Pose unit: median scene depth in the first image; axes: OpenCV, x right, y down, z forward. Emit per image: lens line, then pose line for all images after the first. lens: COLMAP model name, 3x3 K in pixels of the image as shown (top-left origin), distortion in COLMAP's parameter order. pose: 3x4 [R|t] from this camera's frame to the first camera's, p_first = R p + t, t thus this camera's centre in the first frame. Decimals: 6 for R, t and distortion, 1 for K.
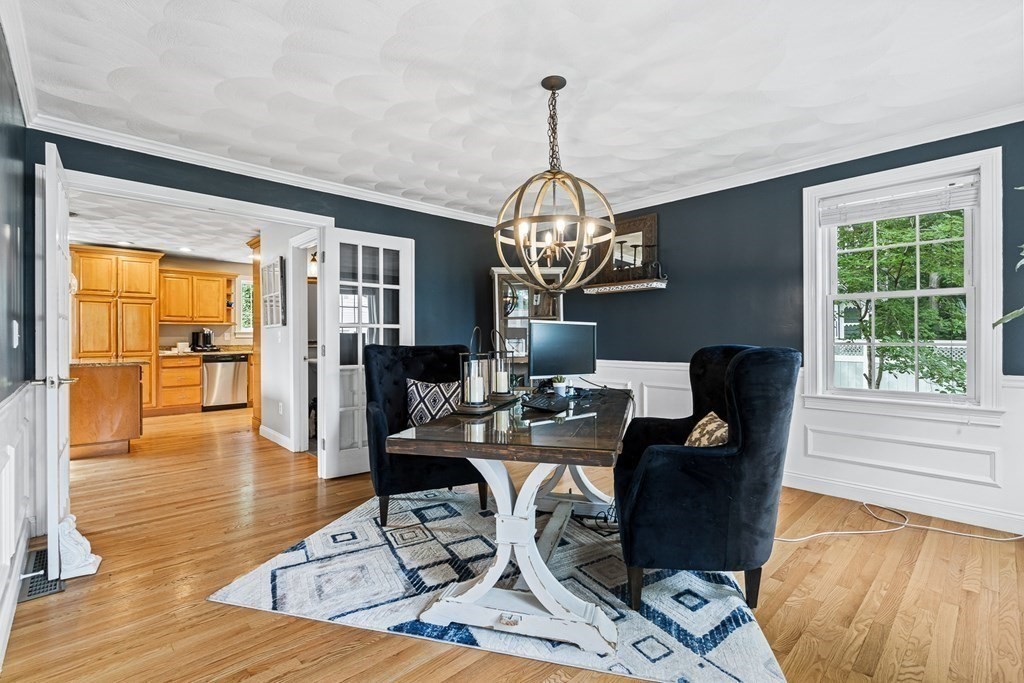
lens RADIAL K [[464.9, 0, 513.9], [0, 464.9, 340.9], [0, 0, 1]] dist [0.002999, 0.000351]
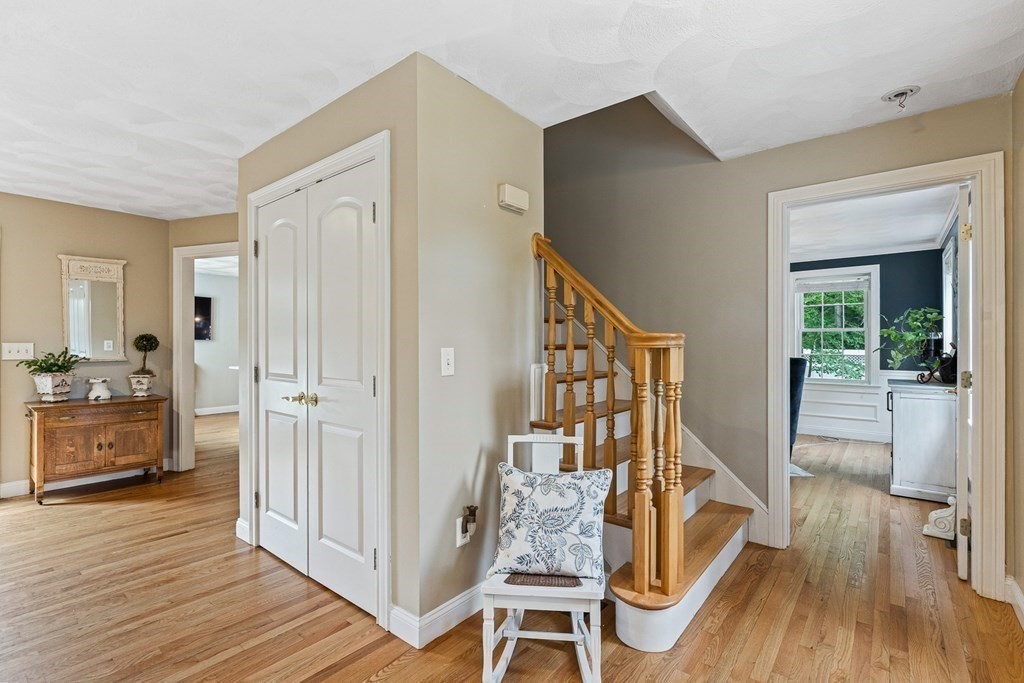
lens RADIAL K [[464.9, 0, 519.4], [0, 464.9, 343.2], [0, 0, 1]] dist [0.002999, 0.000351]
pose [[0.990579, 0.006990, 0.136765, -0.916311], [-0.006016, 0.999954, -0.007534, -0.022834], [-0.136811, 0.006641, 0.990575, -0.923643]]
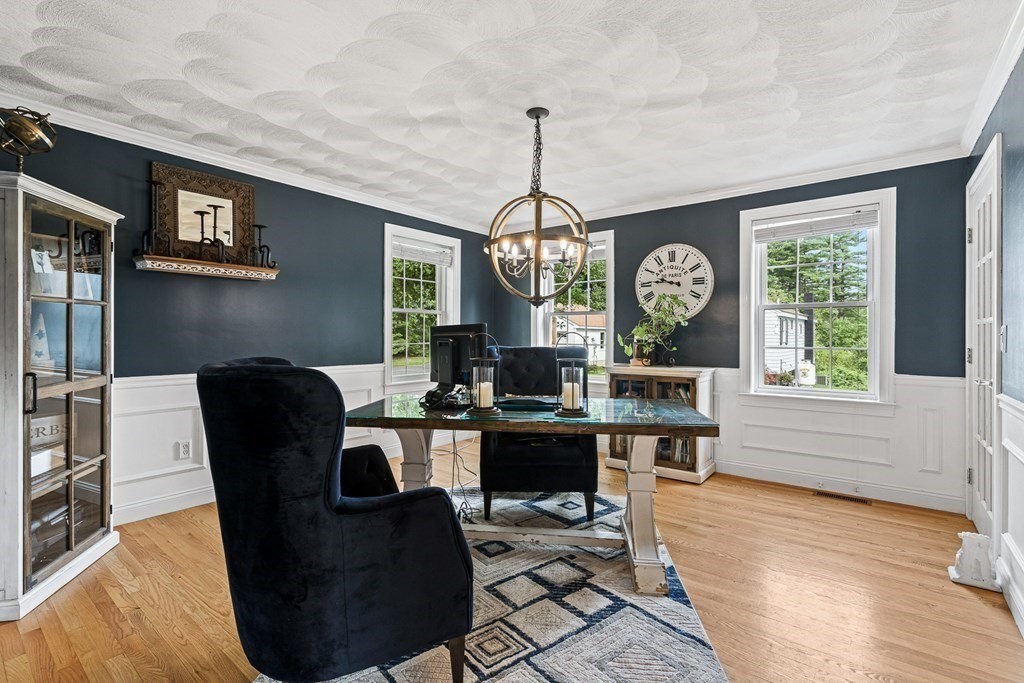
lens RADIAL K [[464.9, 0, 518.5], [0, 464.9, 341.6], [0, 0, 1]] dist [0.002999, 0.000351]
pose [[-0.151408, -0.003462, 0.988465, -0.869783], [0.009964, 0.999938, 0.005029, -0.007288], [-0.988421, 0.010610, -0.151364, 1.060613]]
